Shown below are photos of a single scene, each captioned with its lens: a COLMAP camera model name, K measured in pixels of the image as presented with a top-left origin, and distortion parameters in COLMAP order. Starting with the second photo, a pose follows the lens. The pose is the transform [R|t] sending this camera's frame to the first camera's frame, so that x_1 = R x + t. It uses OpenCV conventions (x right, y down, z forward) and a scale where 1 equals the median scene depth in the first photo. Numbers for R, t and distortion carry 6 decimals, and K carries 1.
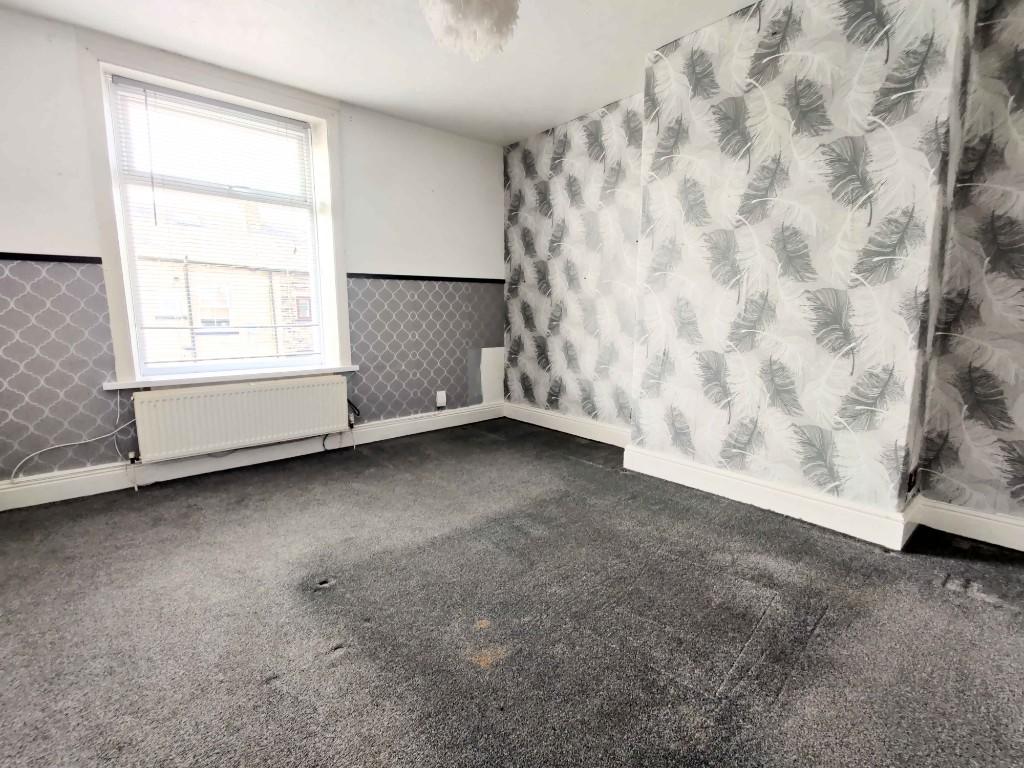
lens RADIAL K [[480.3, 0, 512.0], [0, 480.3, 384.0], [0, 0, 1]] dist [-0.002081, 0.000239]
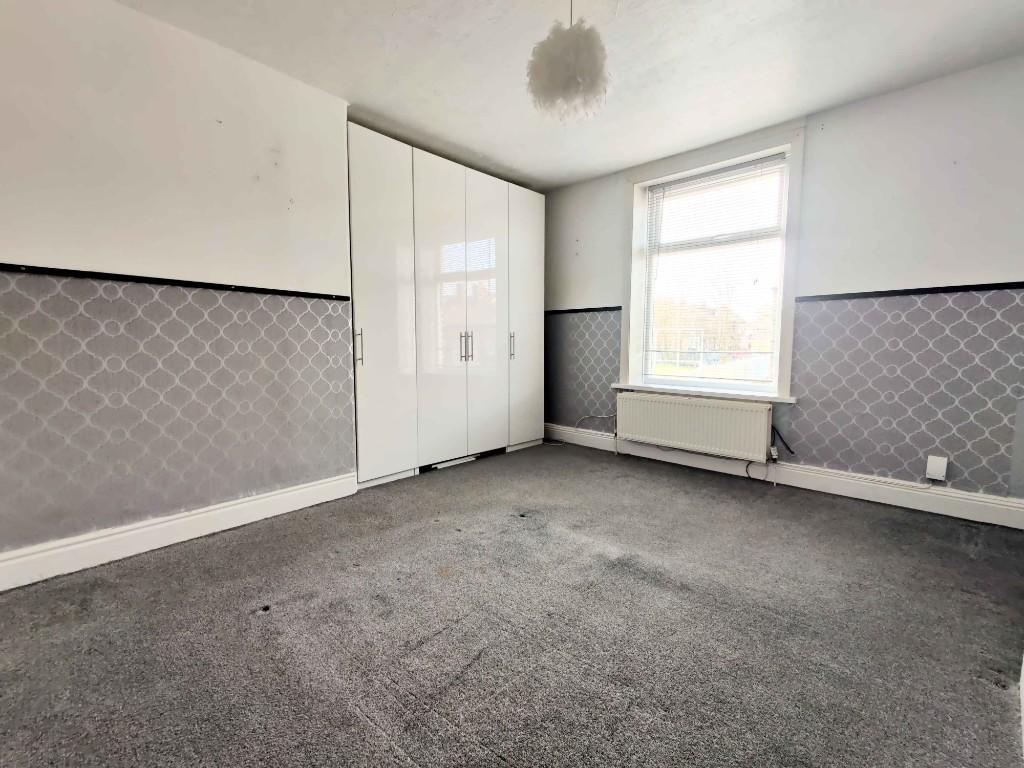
lens RADIAL K [[480.3, 0, 512.0], [0, 480.3, 384.0], [0, 0, 1]] dist [-0.002081, 0.000239]
pose [[0.046679, 0.087342, -0.995084, 0.569851], [-0.147508, 0.985852, 0.079612, -0.059781], [0.987959, 0.143066, 0.058902, 0.432172]]
